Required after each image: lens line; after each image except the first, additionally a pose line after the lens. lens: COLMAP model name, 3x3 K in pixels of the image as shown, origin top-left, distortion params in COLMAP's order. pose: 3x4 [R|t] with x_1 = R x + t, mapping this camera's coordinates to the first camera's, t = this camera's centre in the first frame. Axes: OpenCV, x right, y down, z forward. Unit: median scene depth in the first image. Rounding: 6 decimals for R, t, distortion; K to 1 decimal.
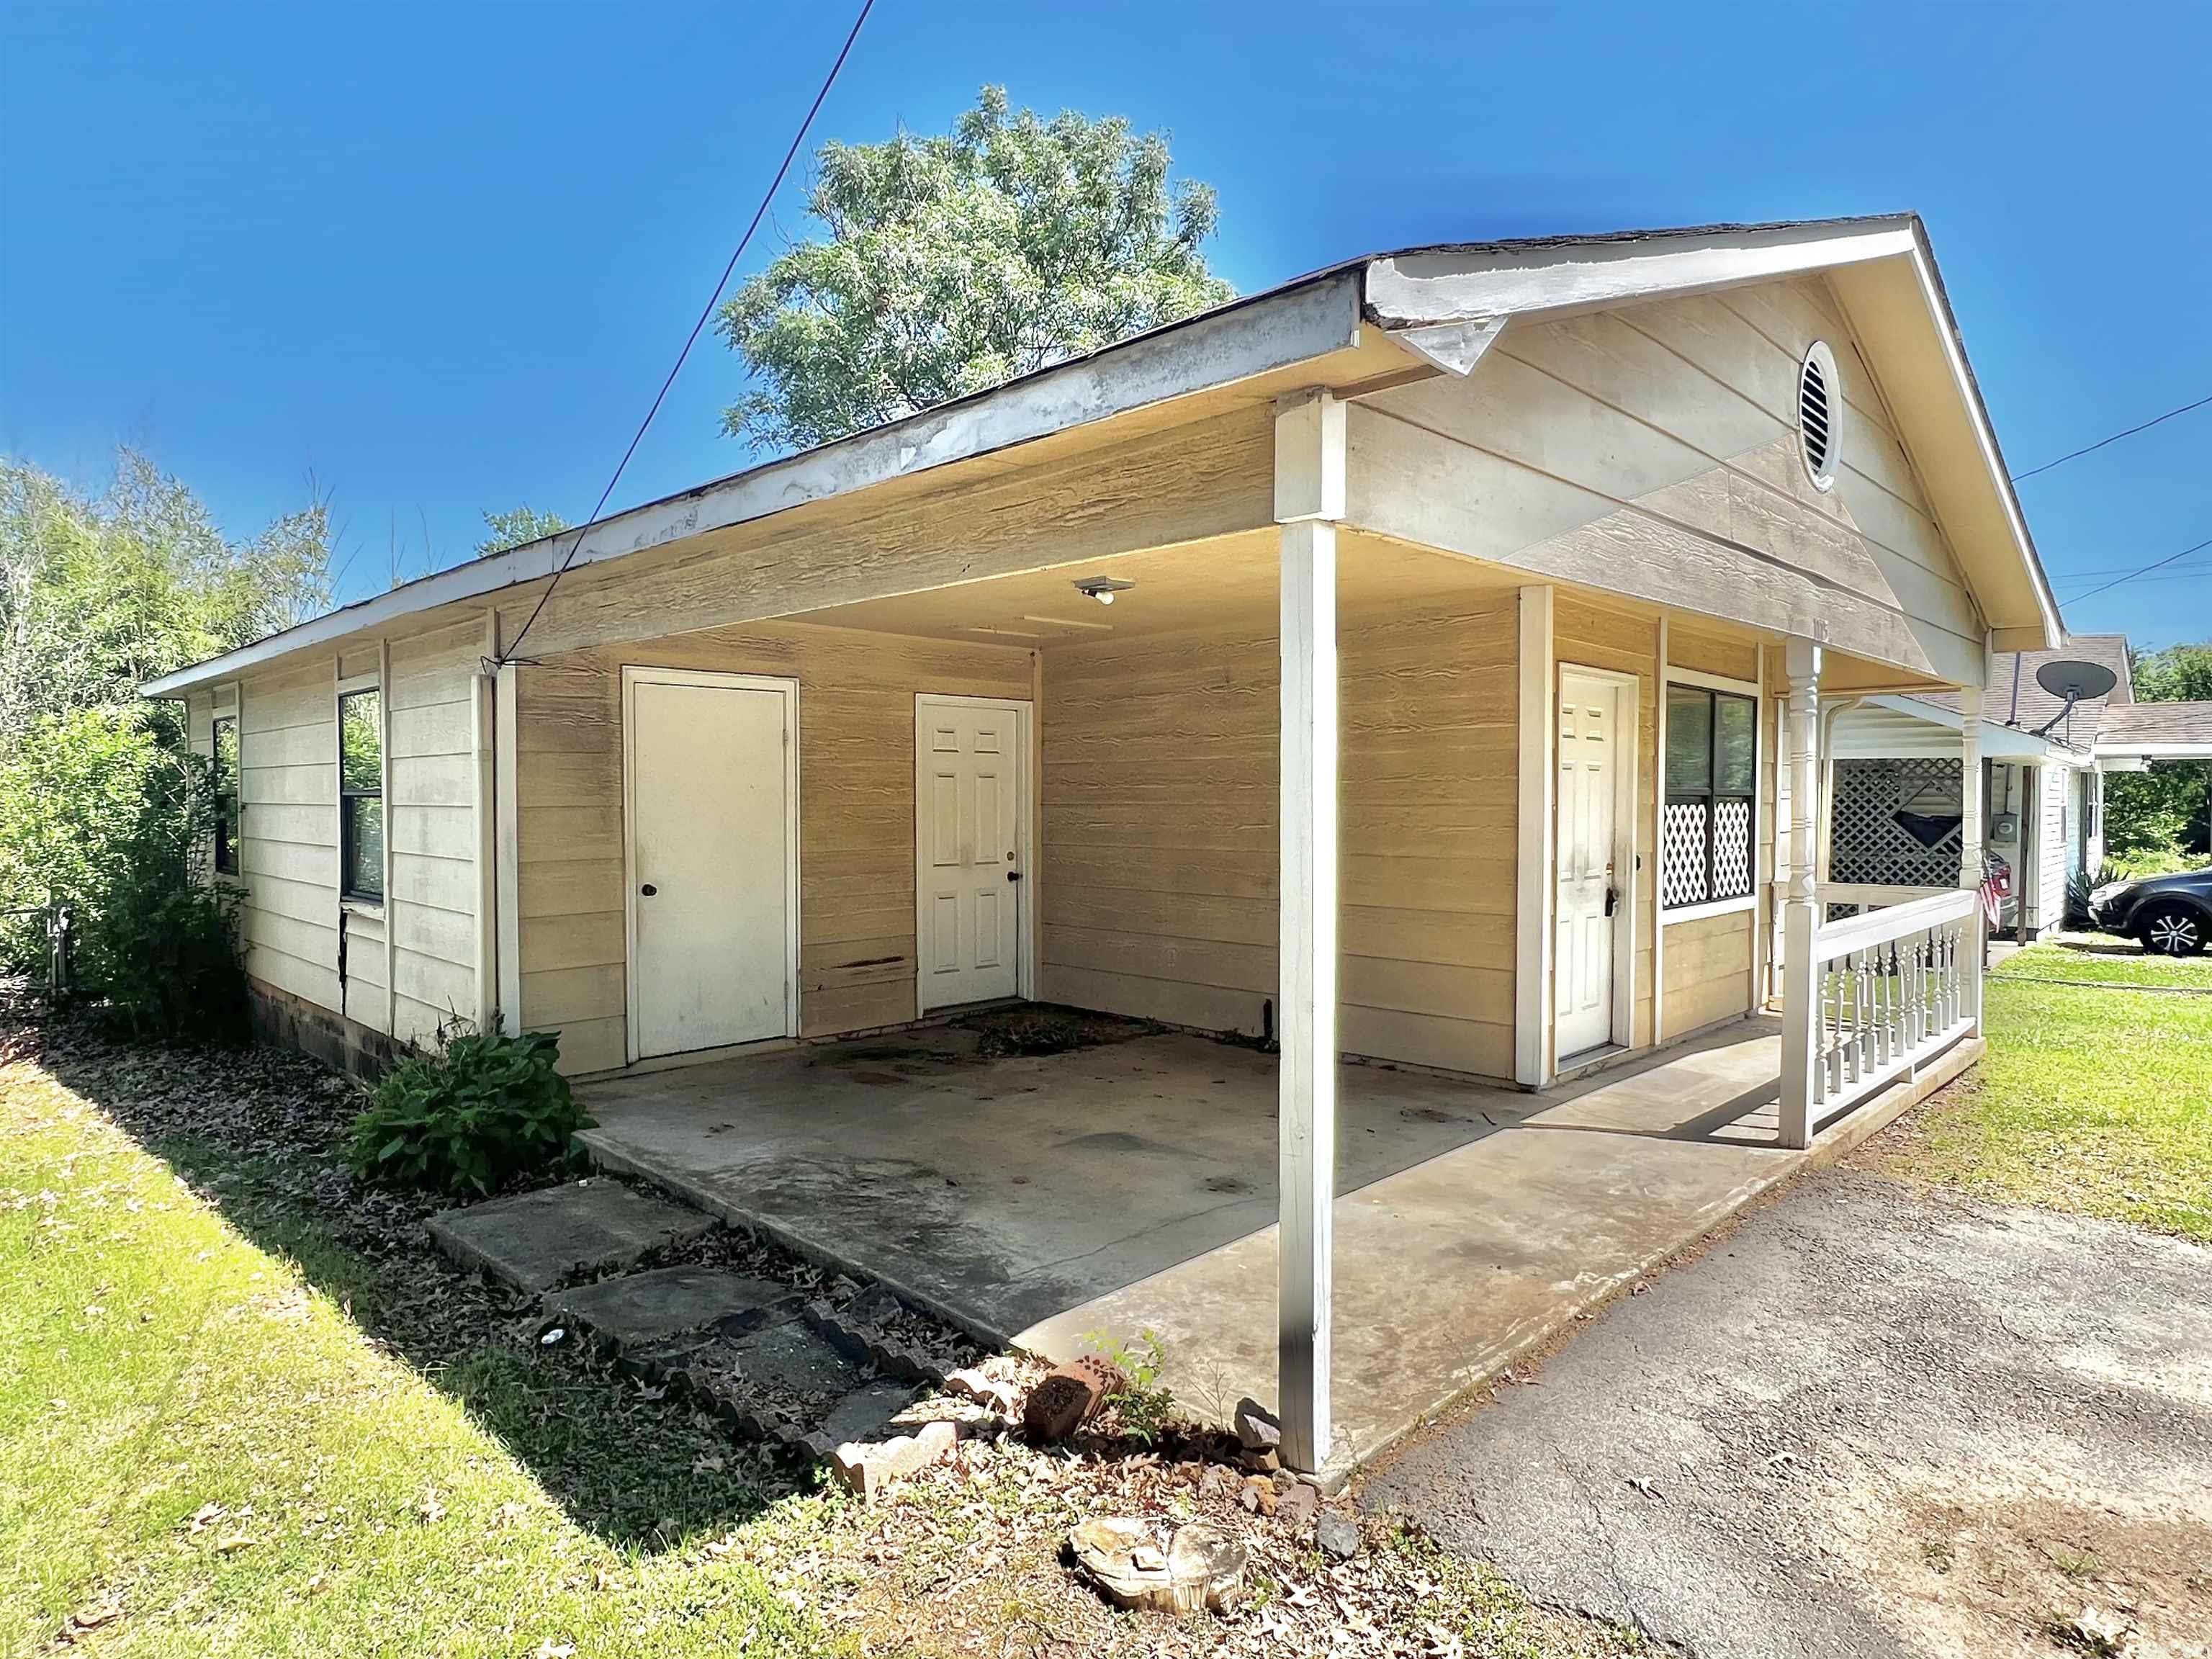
lens RADIAL K [[1261.9, 0, 1100.5], [0, 1261.9, 826.8], [0, 0, 1]] dist [-0.006920, 0.000795]
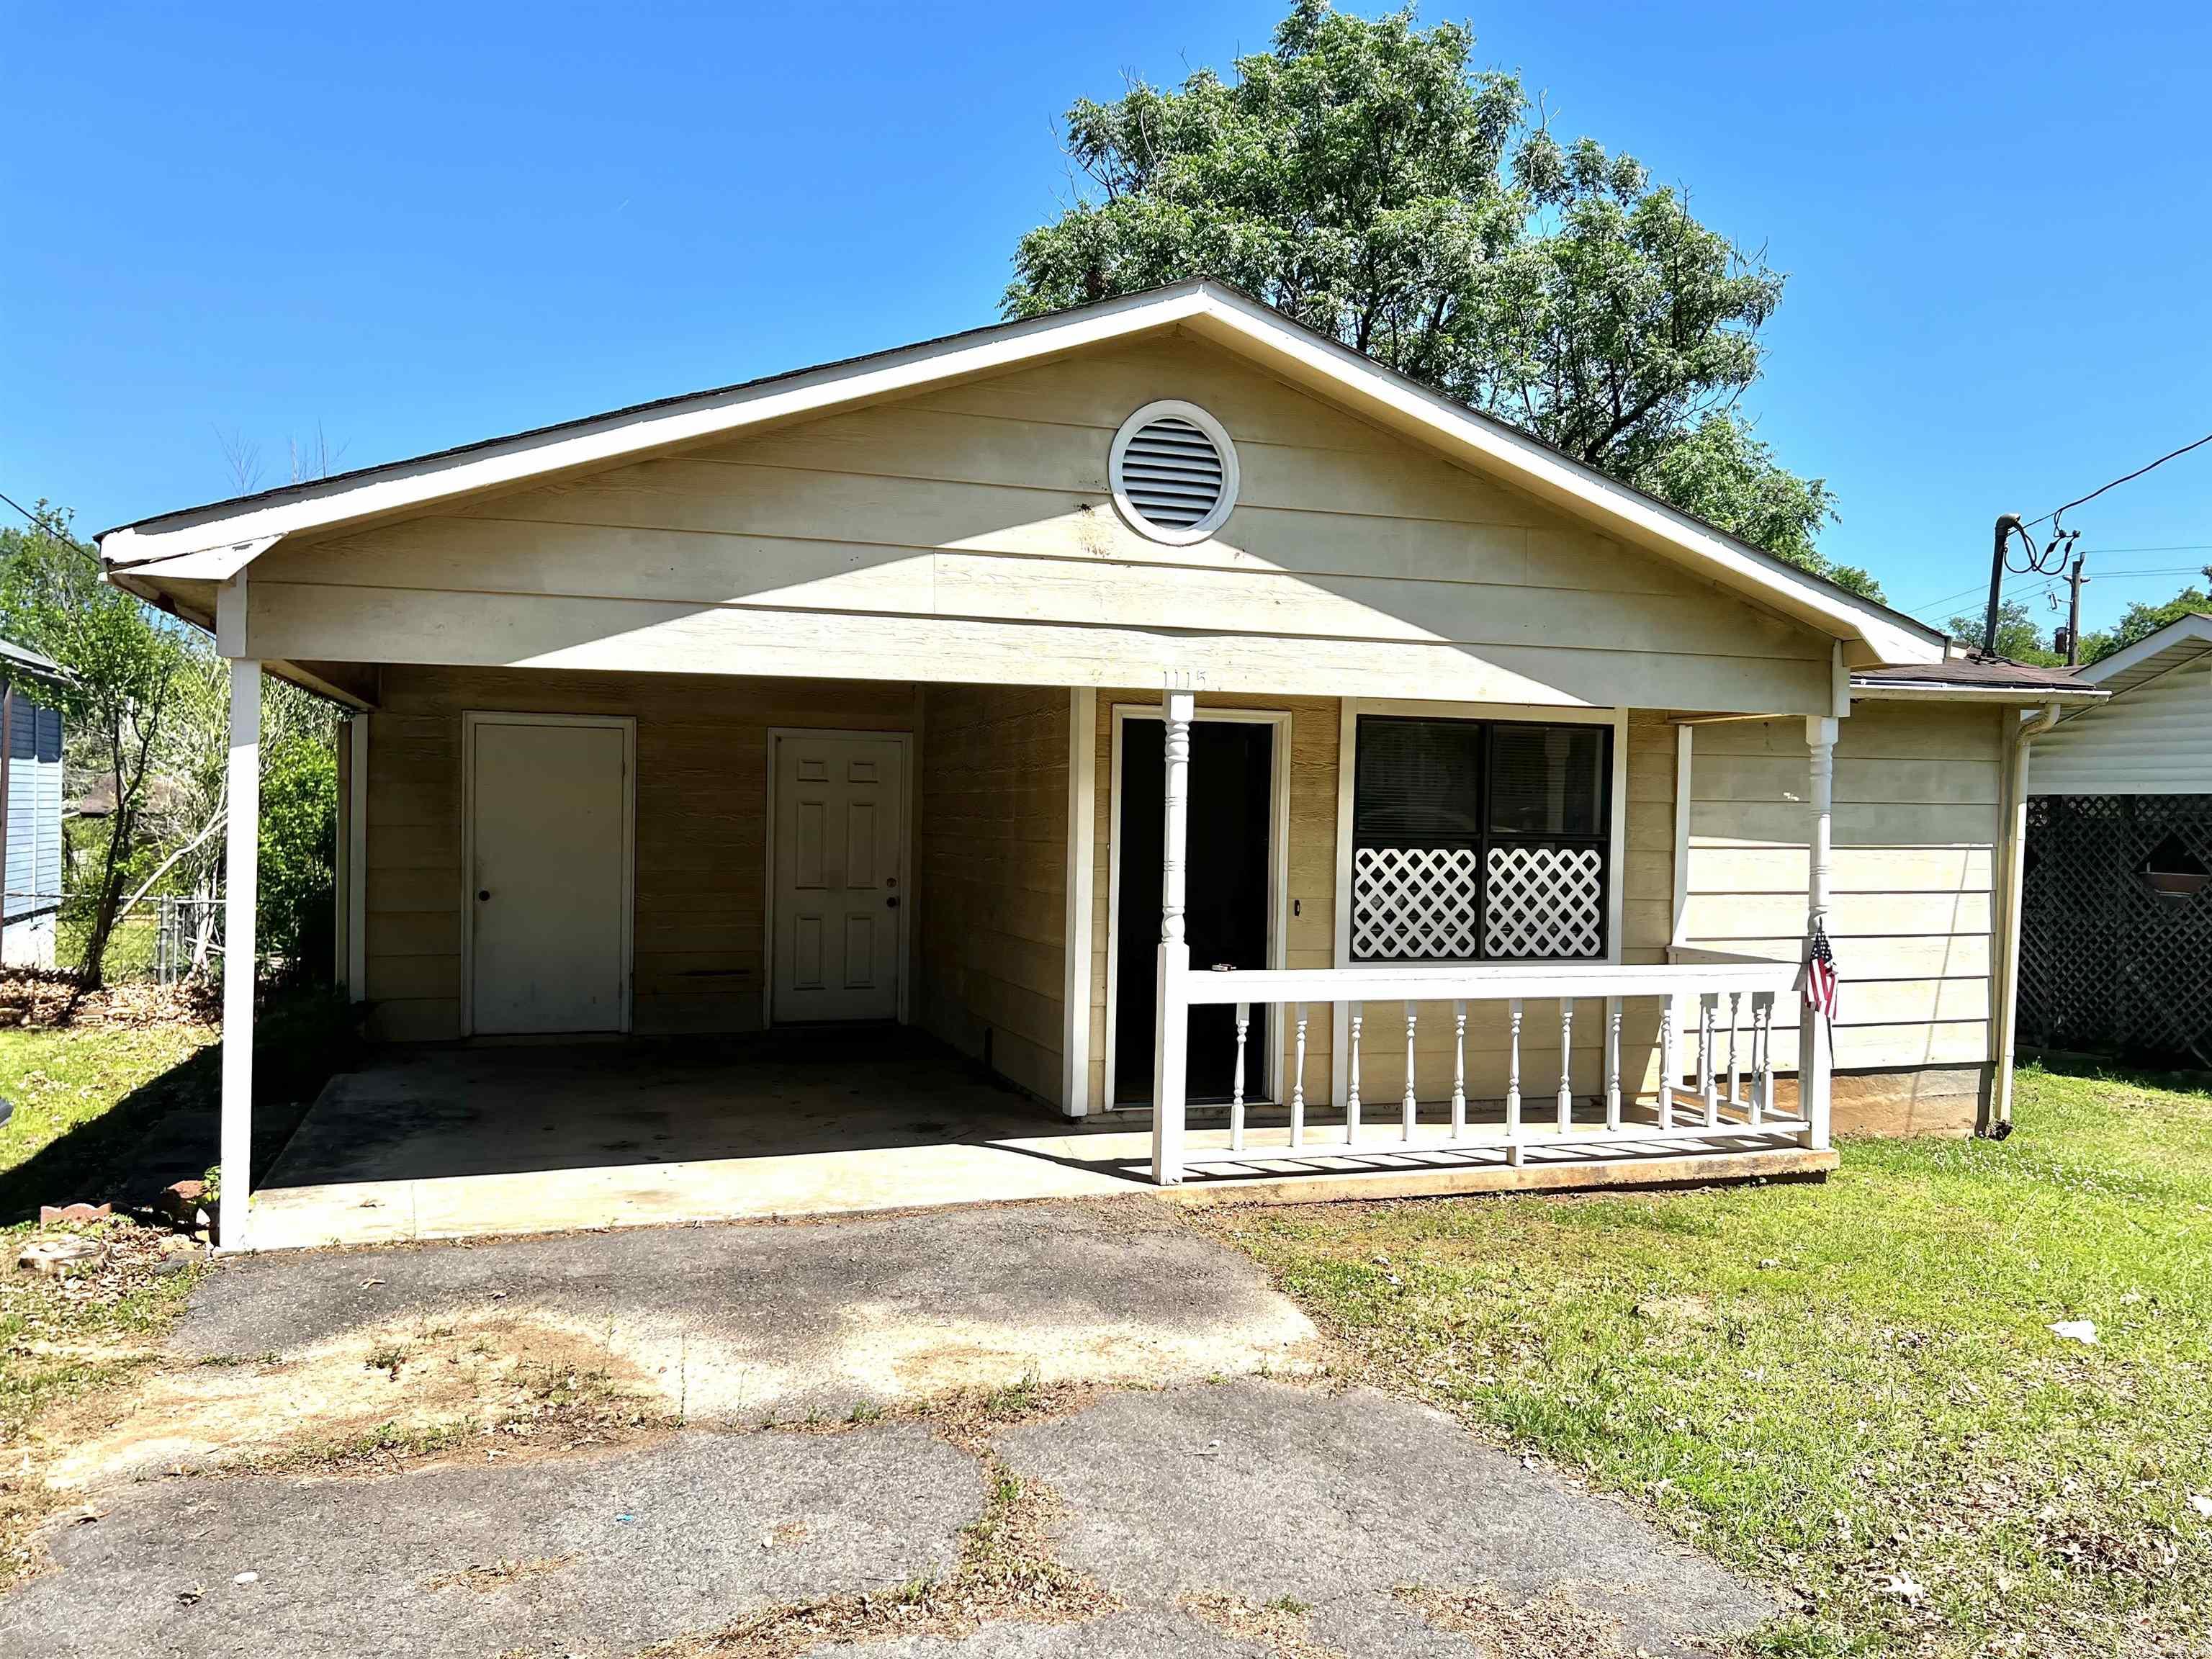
lens RADIAL K [[1662.1, 0, 1111.9], [0, 1662.1, 831.4], [0, 0, 1]] dist [0.009172, -0.001094]
pose [[0.903922, 0.020729, -0.427194, 0.787815], [-0.028028, 0.999549, -0.010802, -0.010120], [0.426777, 0.021738, 0.904095, -0.170737]]
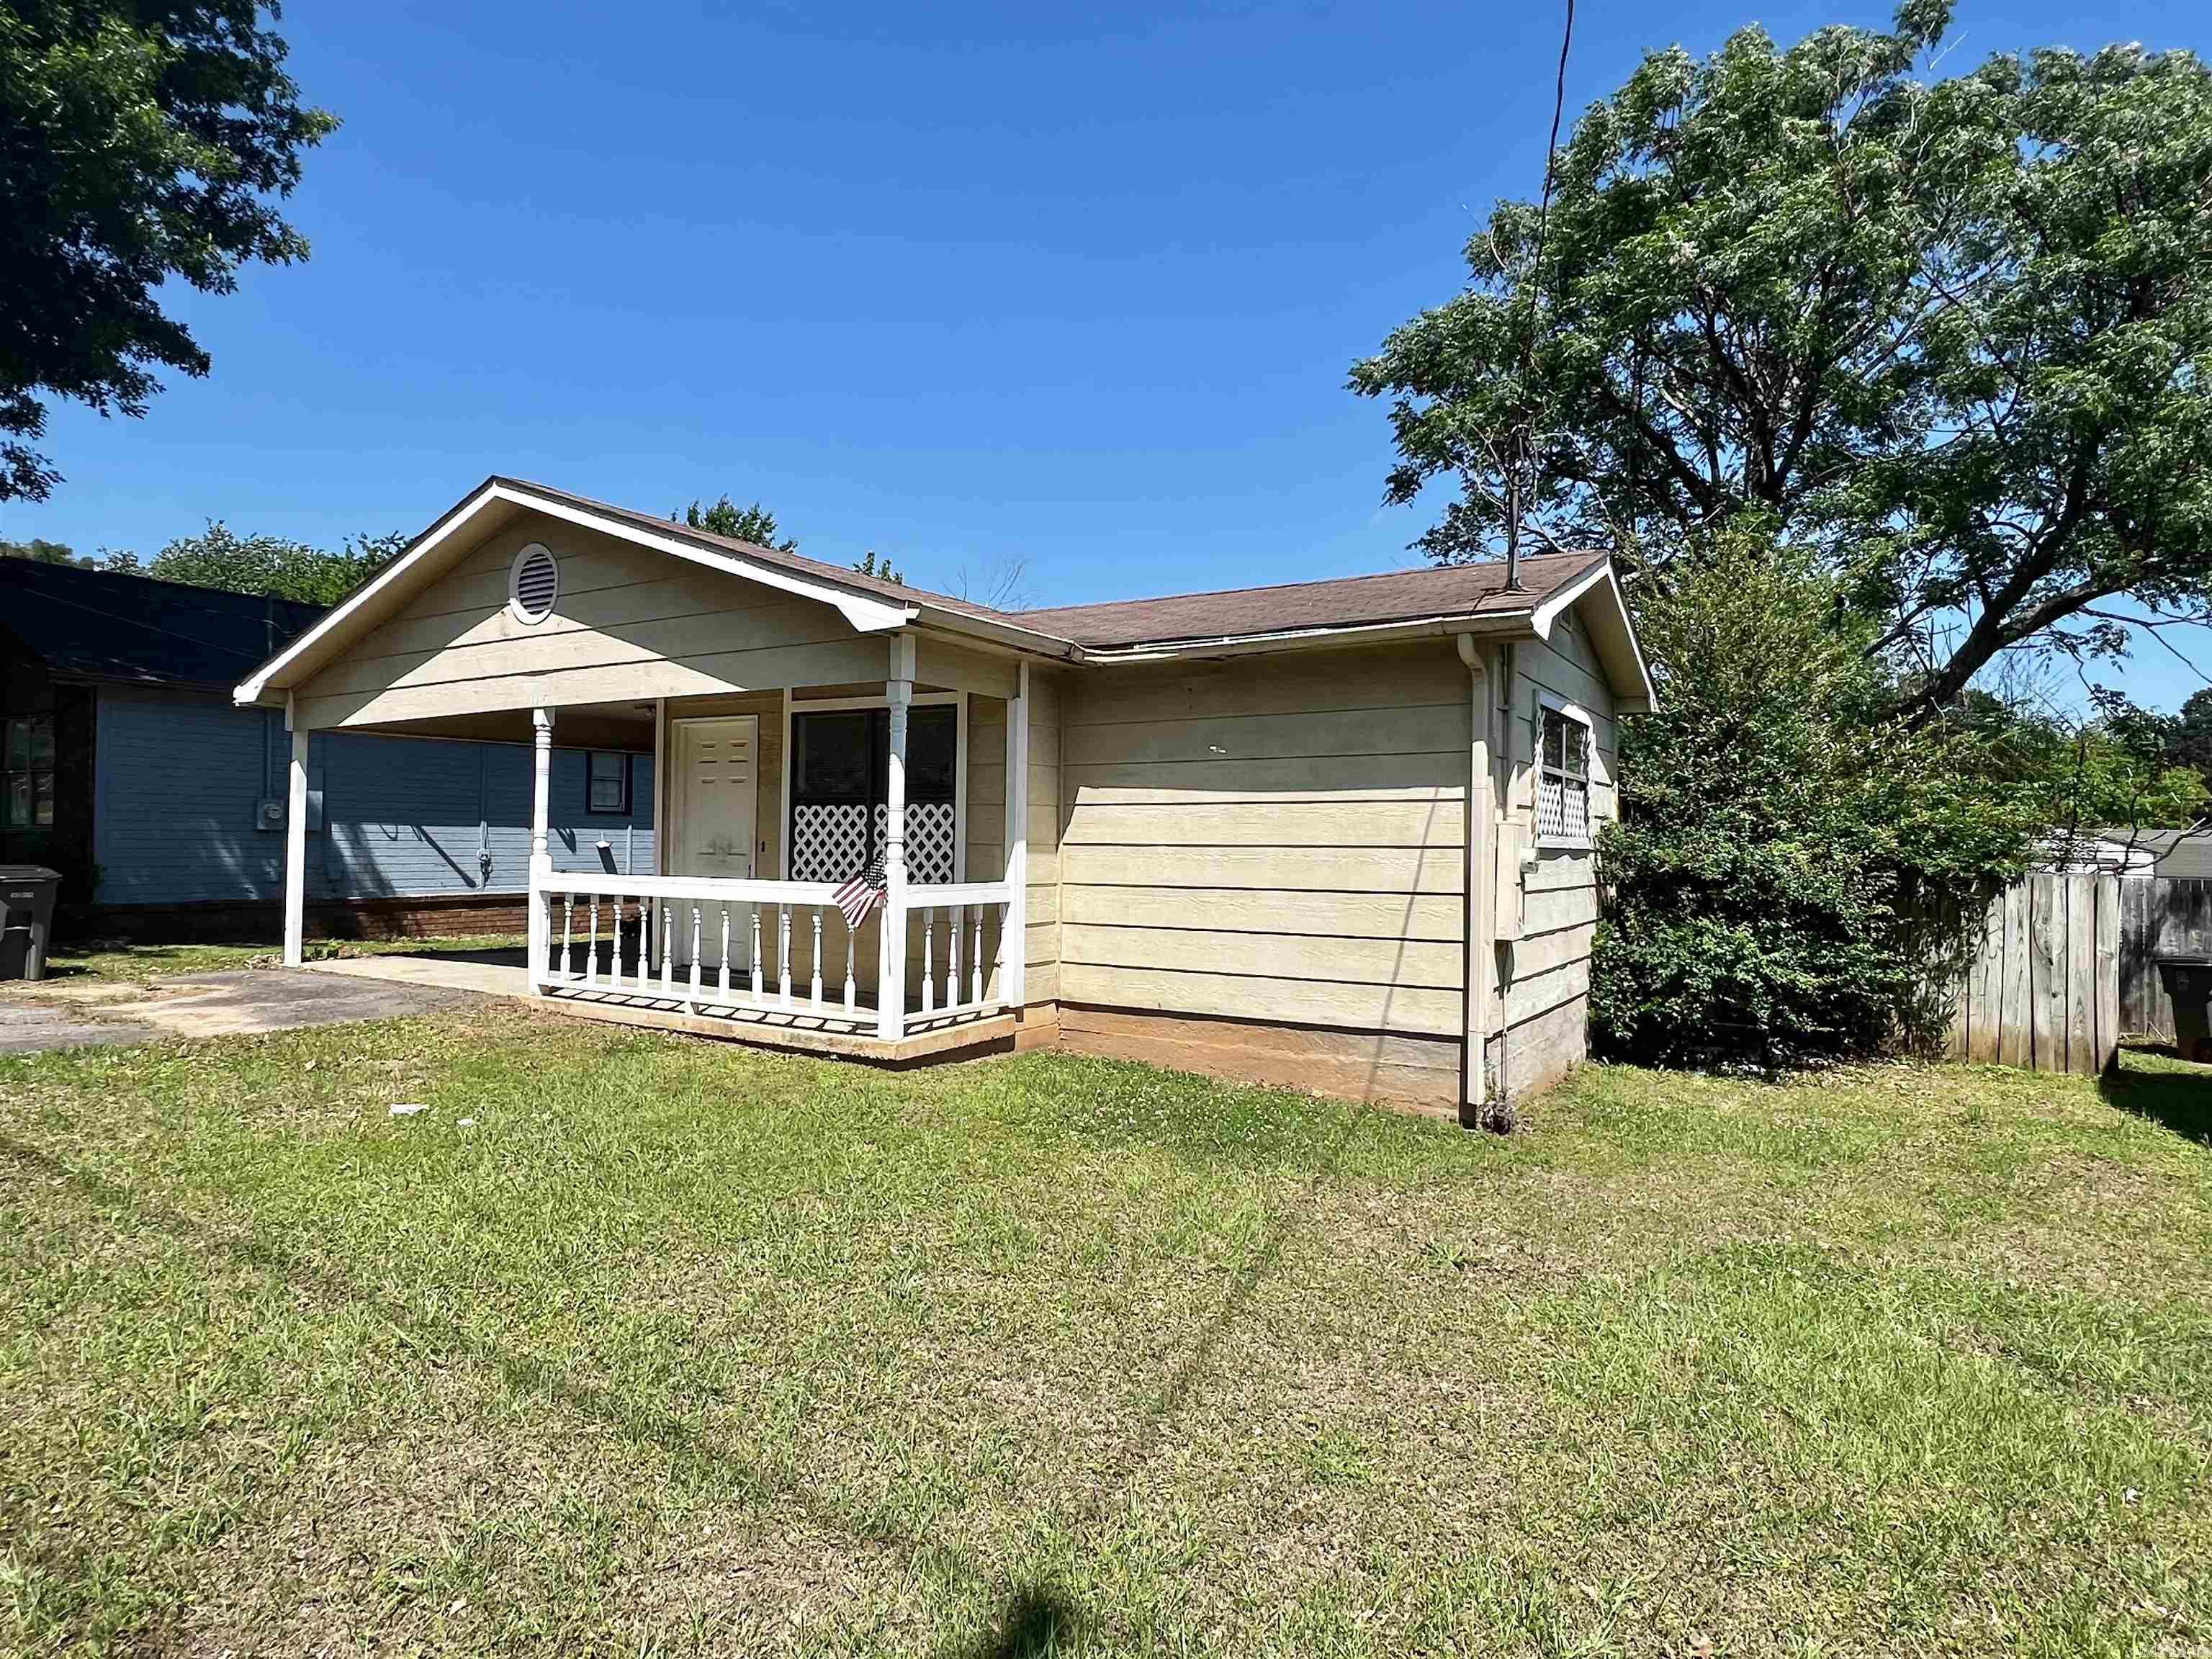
lens RADIAL K [[1261.9, 0, 1105.0], [0, 1261.9, 828.1], [0, 0, 1]] dist [-0.006920, 0.000795]
pose [[0.234987, -0.010881, -0.971938, 1.794546], [-0.038391, 0.999053, -0.020466, 0.022265], [0.971240, 0.042122, 0.234347, 1.003391]]
